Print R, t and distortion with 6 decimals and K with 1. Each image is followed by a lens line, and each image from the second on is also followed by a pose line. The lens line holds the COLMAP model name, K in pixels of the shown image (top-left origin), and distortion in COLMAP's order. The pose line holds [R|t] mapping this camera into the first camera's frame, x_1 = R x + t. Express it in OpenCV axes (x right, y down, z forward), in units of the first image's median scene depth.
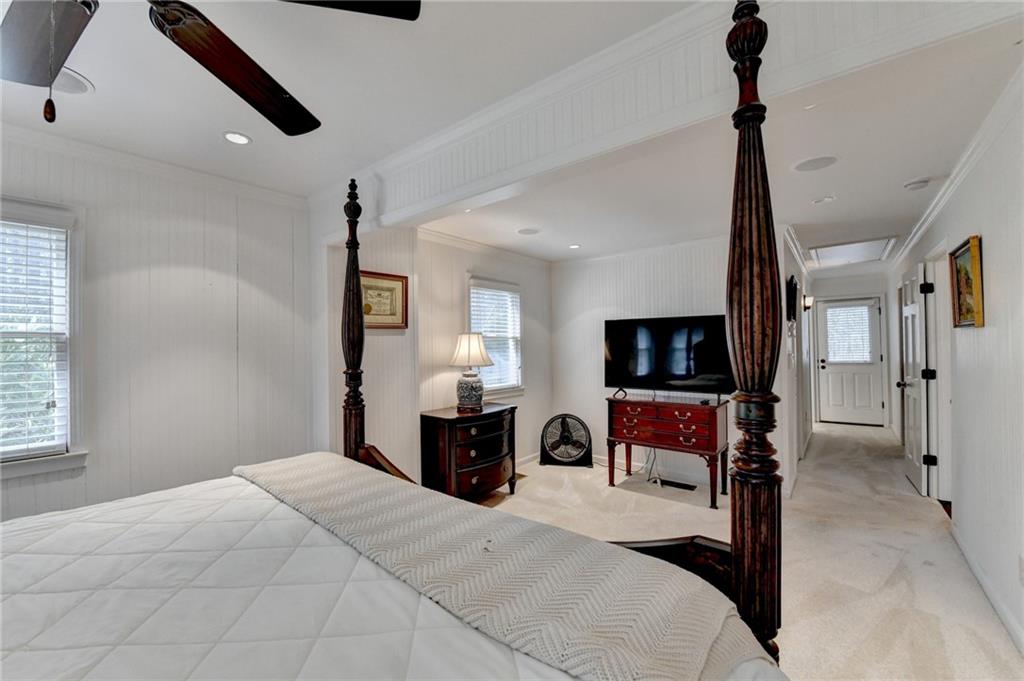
lens RADIAL K [[413.9, 0, 503.7], [0, 413.9, 344.2], [0, 0, 1]] dist [-0.016696, -0.000705]
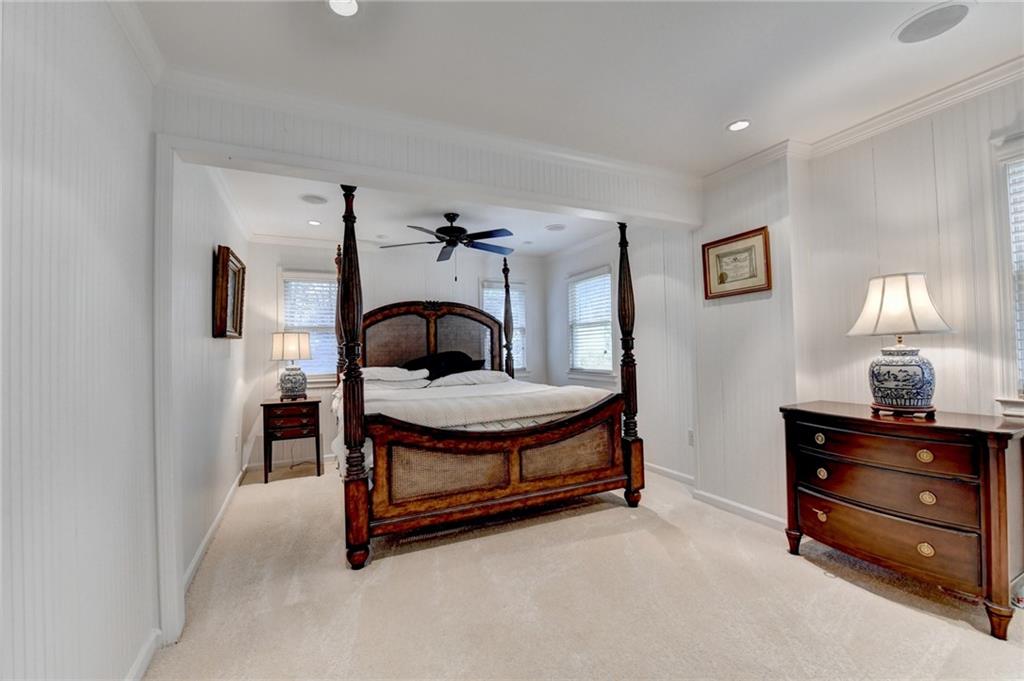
lens RADIAL K [[413.9, 0, 503.7], [0, 413.9, 344.2], [0, 0, 1]] dist [-0.016696, -0.000705]
pose [[-0.455899, 0.015782, -0.889891, 0.759188], [0.039434, 0.999219, -0.002482, 0.054125], [0.889157, -0.036224, -0.456166, 0.926032]]
